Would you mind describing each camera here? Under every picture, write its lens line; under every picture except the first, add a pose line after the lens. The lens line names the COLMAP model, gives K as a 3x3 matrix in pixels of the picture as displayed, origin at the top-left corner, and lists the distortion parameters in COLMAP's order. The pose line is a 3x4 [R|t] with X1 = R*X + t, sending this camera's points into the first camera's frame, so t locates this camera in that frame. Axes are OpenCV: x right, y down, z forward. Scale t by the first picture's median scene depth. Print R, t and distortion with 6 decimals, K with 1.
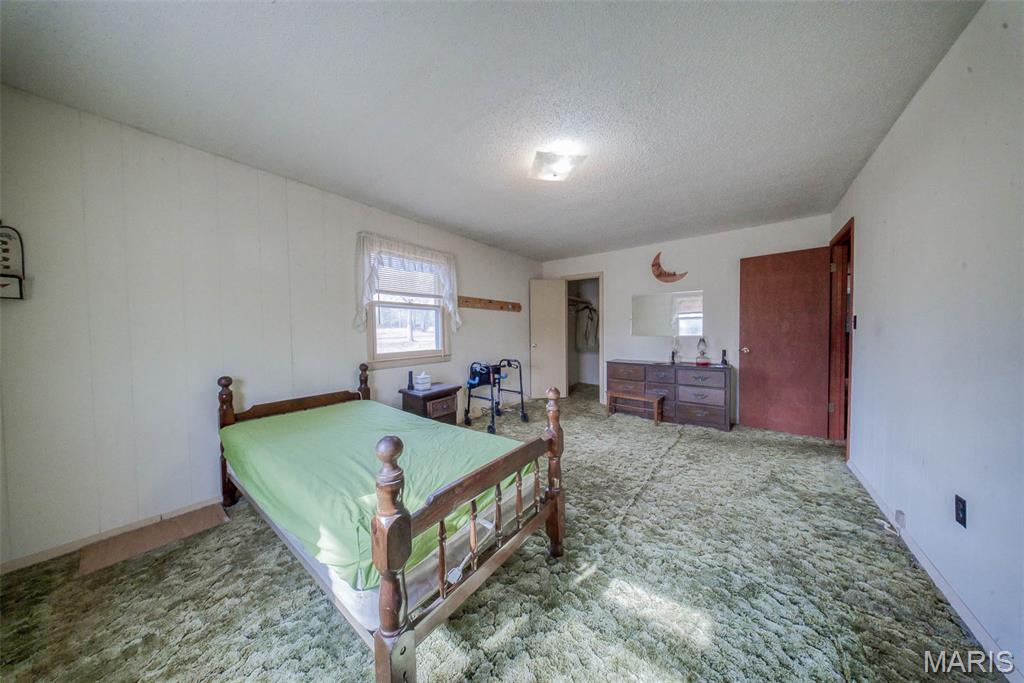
lens RADIAL K [[308.2, 0, 509.3], [0, 308.2, 336.7], [0, 0, 1]] dist [0.001478, -0.001085]
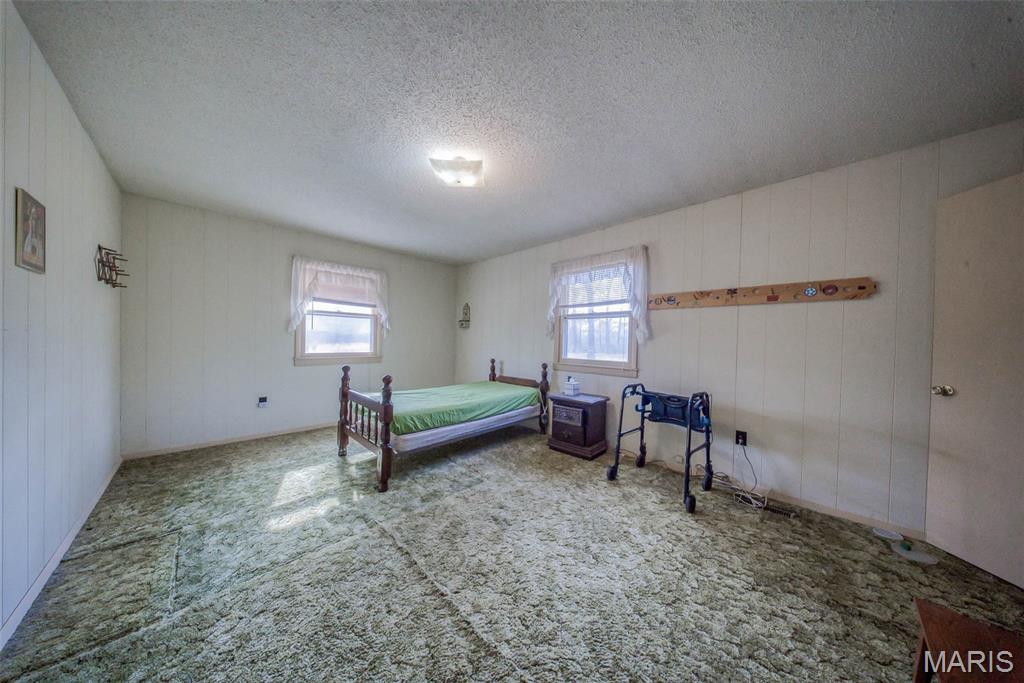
lens RADIAL K [[308.2, 0, 510.2], [0, 308.2, 342.0], [0, 0, 1]] dist [0.001478, -0.001085]
pose [[-0.142001, 0.018106, -0.989701, 0.744879], [-0.033933, 0.999156, 0.023148, -0.026167], [0.989285, 0.036870, -0.141266, 0.883840]]
